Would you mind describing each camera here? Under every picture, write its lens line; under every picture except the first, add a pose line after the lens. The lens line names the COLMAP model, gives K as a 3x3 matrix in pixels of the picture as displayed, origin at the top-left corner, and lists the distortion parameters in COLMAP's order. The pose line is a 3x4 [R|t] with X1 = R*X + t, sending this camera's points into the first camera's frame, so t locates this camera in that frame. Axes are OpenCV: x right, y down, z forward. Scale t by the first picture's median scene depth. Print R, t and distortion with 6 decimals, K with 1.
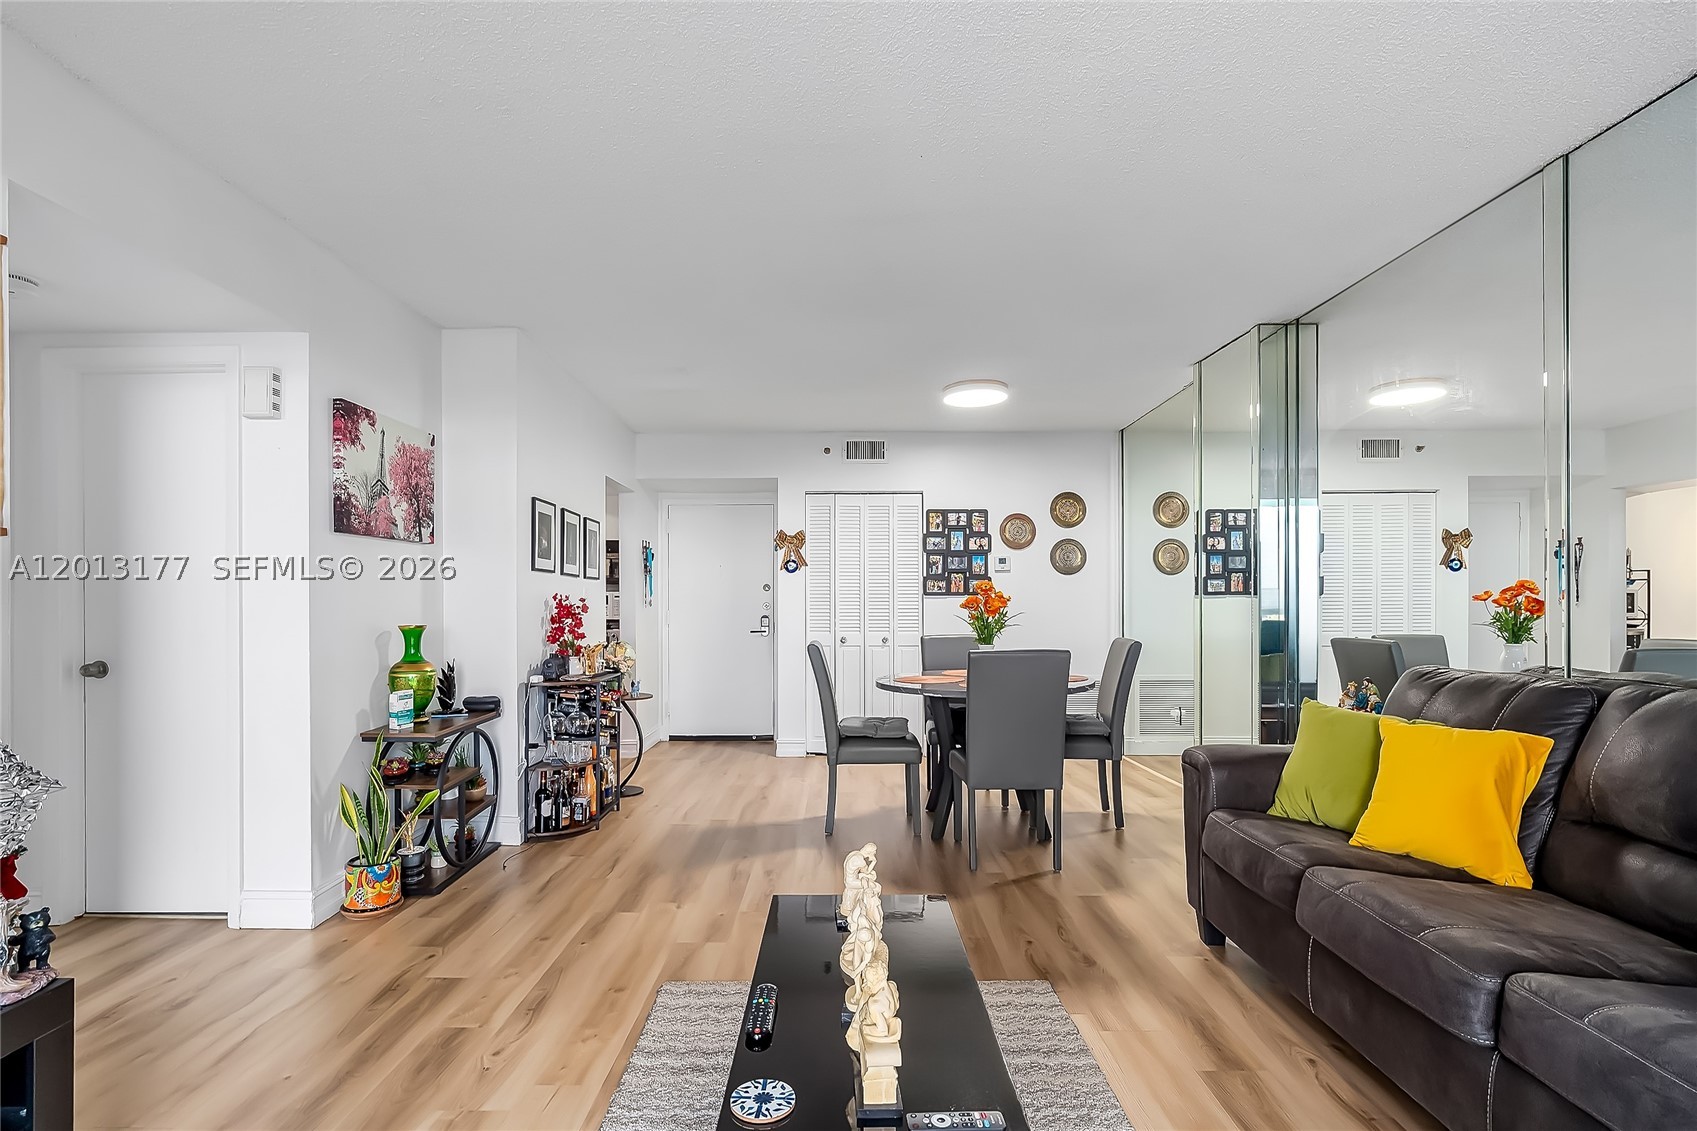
lens RADIAL K [[792.5, 0, 820.9], [0, 792.5, 611.3], [0, 0, 1]] dist [0.000347, 0.000115]
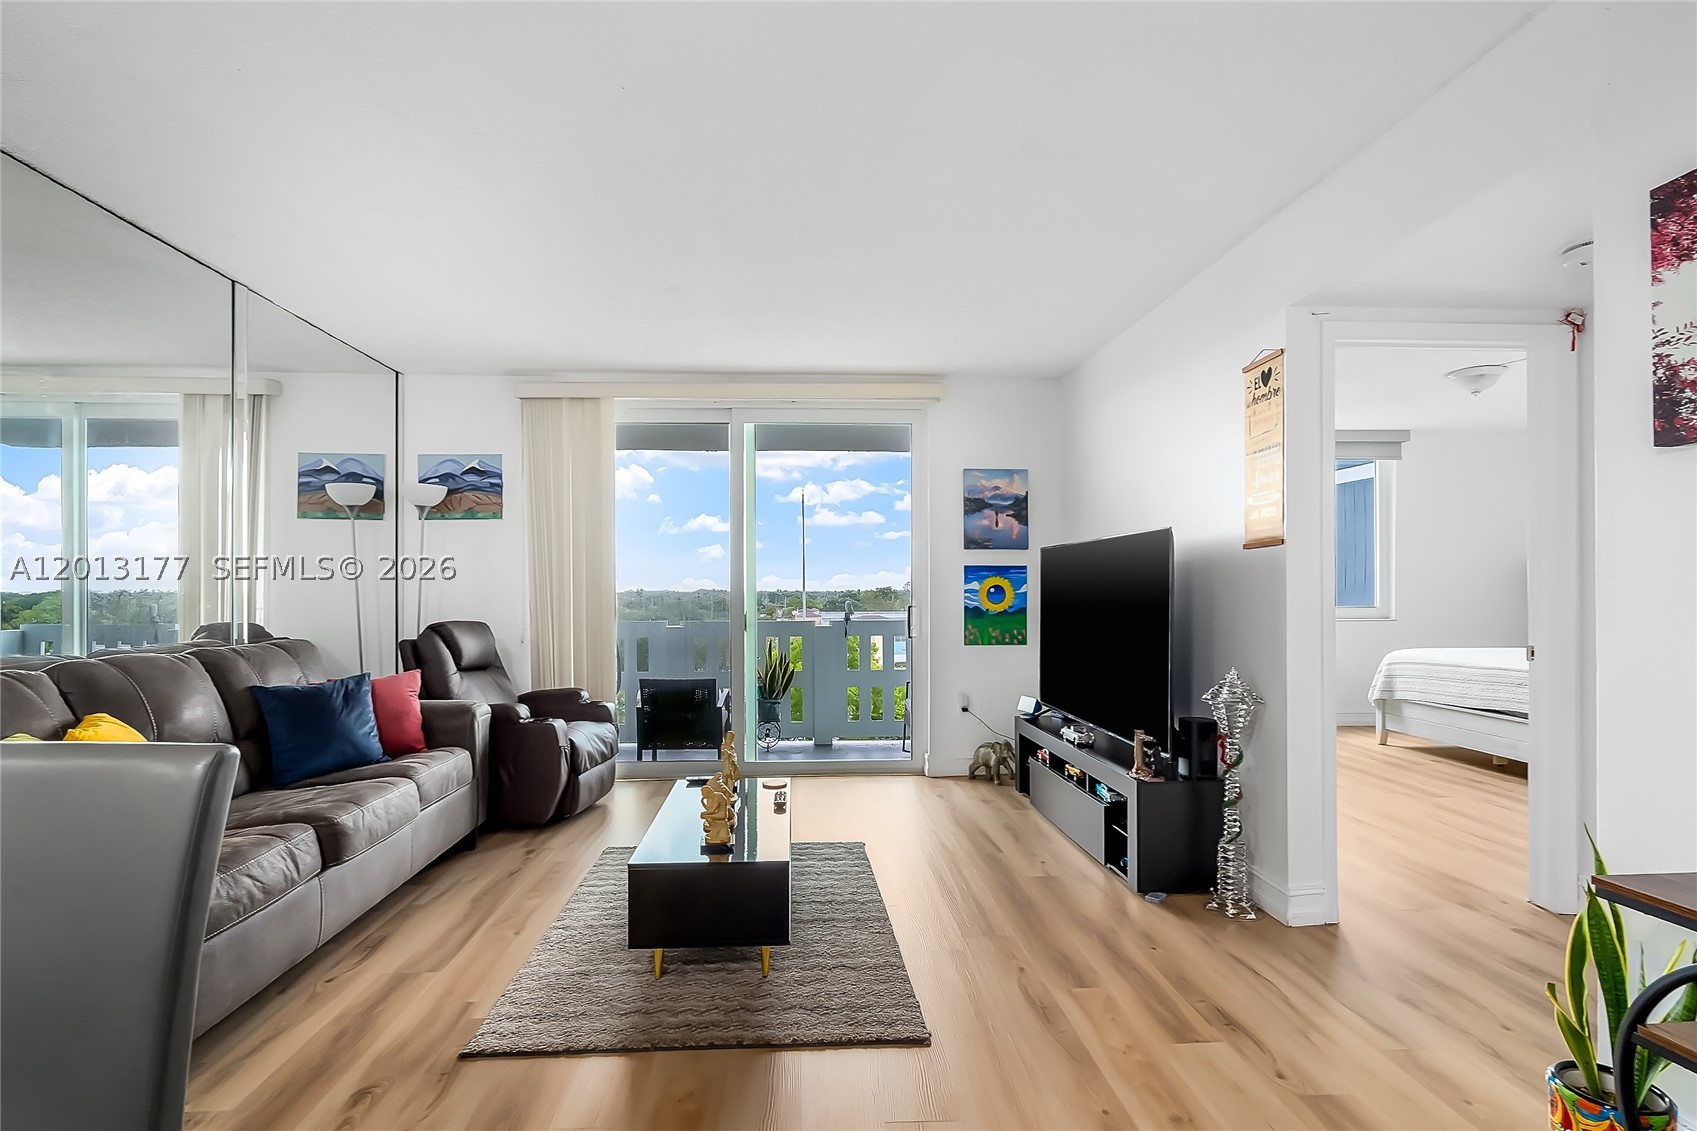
lens RADIAL K [[815.0, 0, 819.1], [0, 815.0, 587.9], [0, 0, 1]] dist [0.000980, 0.000279]
pose [[-0.997735, 0.005776, -0.067018, -0.018620], [0.005455, 0.999973, 0.004975, -0.011813], [0.067045, 0.004598, -0.997739, 1.321815]]
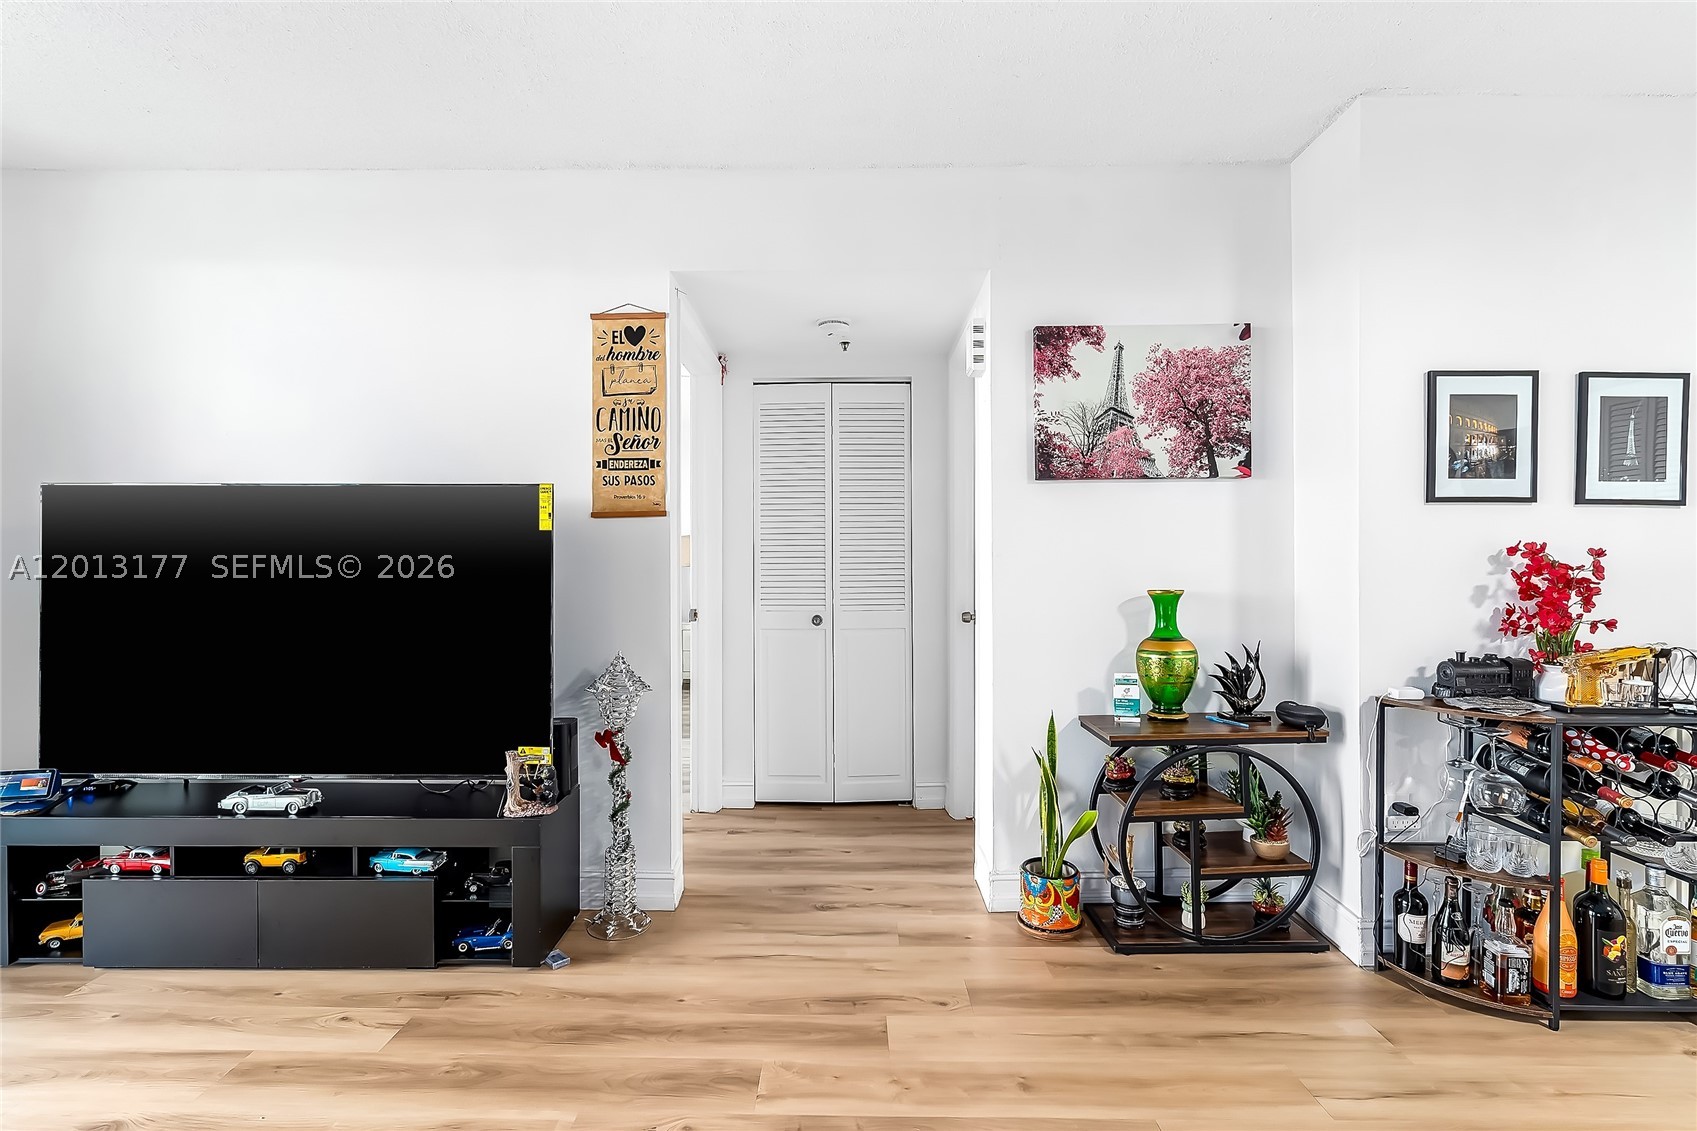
lens RADIAL K [[781.7, 0, 848.5], [0, 781.7, 565.5], [0, 0, 1]] dist [-0.000038, 0.000019]
pose [[0.018023, 0.005873, -0.999820, 0.224541], [-0.008111, 0.999951, 0.005727, -0.007400], [0.999805, 0.008006, 0.018069, 0.686568]]
